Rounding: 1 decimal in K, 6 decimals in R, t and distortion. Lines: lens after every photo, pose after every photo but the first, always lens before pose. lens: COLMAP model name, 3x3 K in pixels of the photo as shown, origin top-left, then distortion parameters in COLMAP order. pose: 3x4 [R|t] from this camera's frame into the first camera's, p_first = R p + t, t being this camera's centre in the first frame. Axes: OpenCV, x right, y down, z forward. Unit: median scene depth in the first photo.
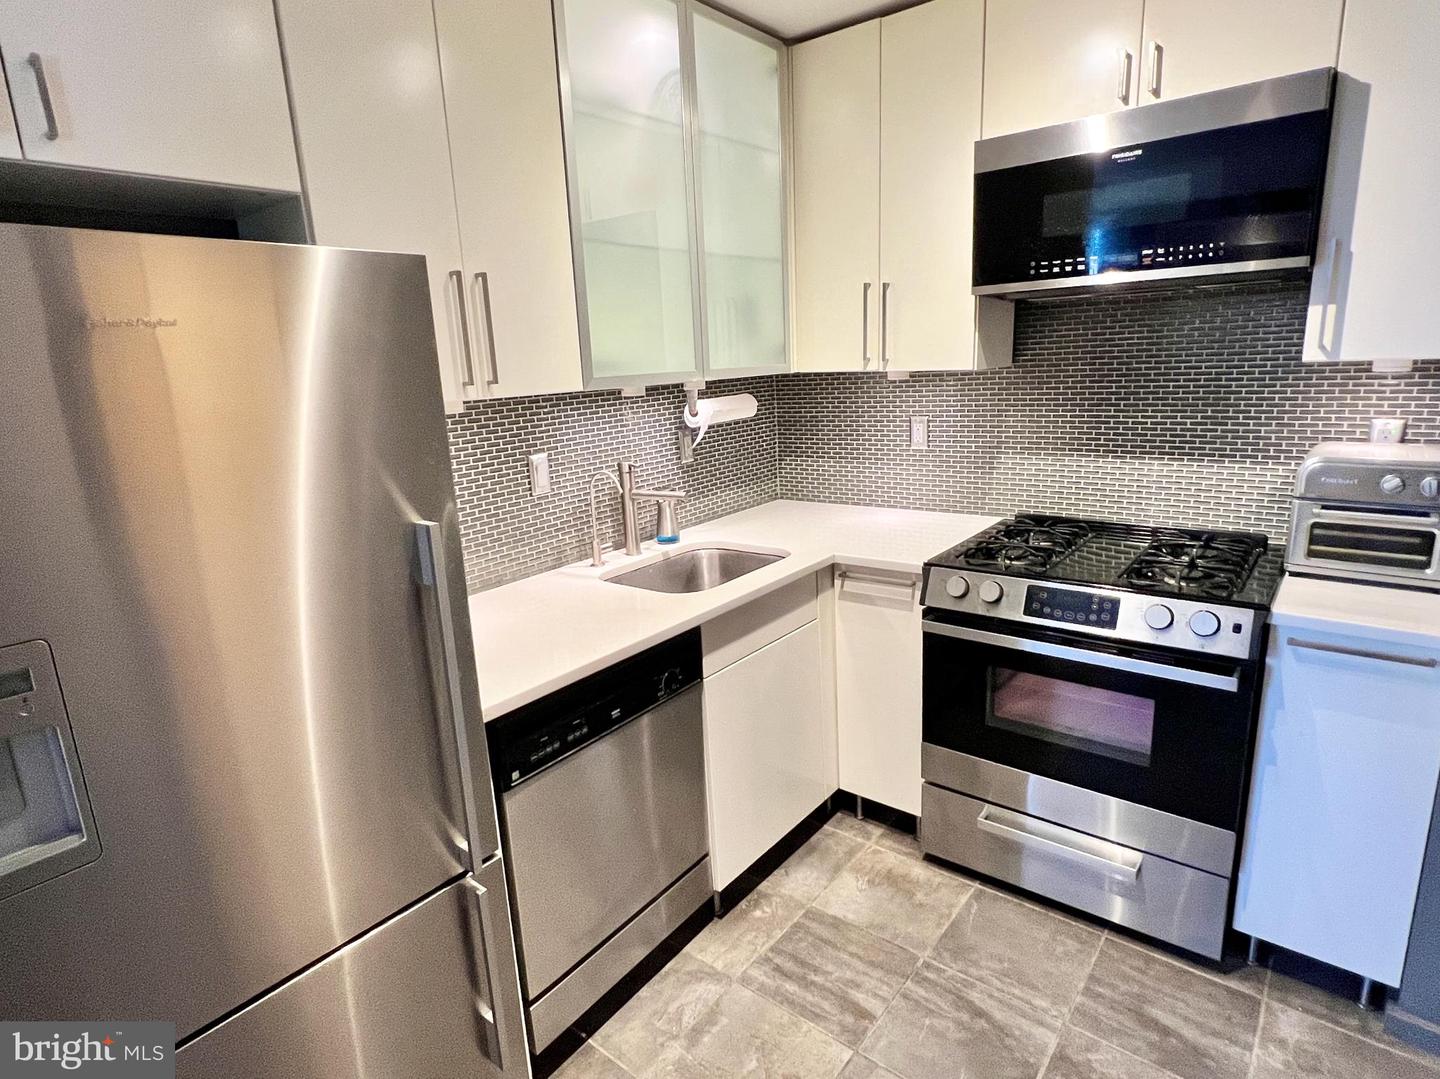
lens RADIAL K [[811.3, 0, 720.0], [0, 811.3, 539.5], [0, 0, 1]] dist [-0.007505, 0.001721]
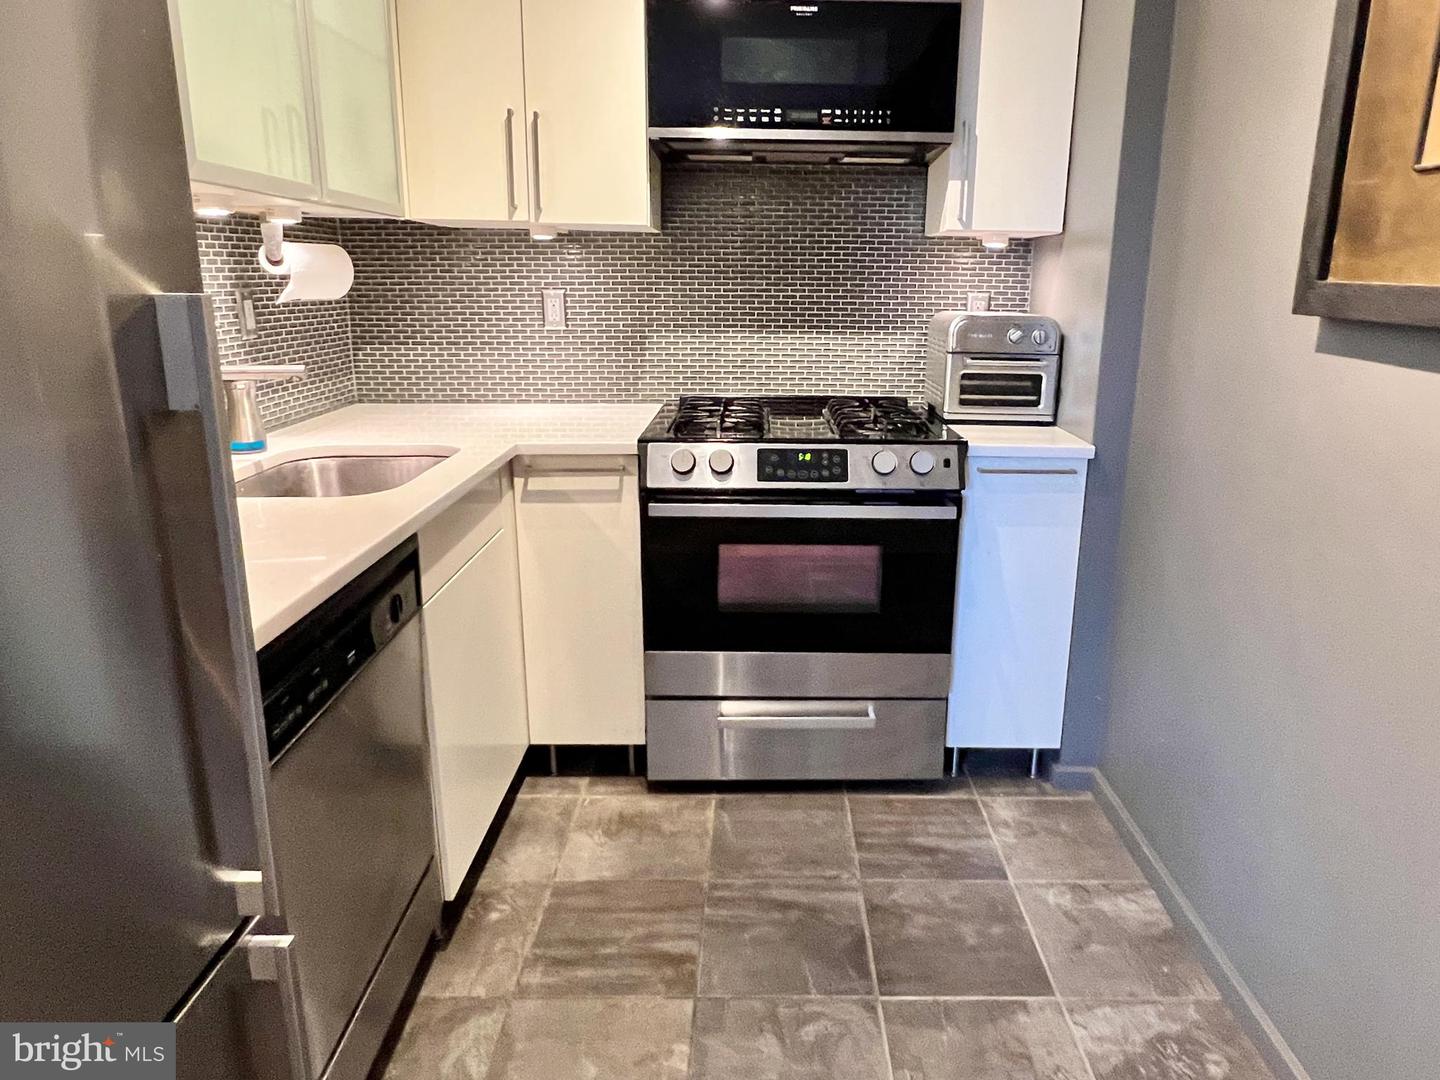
lens RADIAL K [[954.8, 0, 720.0], [0, 954.8, 540.0], [0, 0, 1]] dist [-0.002079, 0.000234]
pose [[0.748651, -0.100059, 0.655370, -0.375076], [0.105332, 0.993940, 0.031426, 0.116601], [-0.654543, 0.045504, 0.754654, 0.189263]]
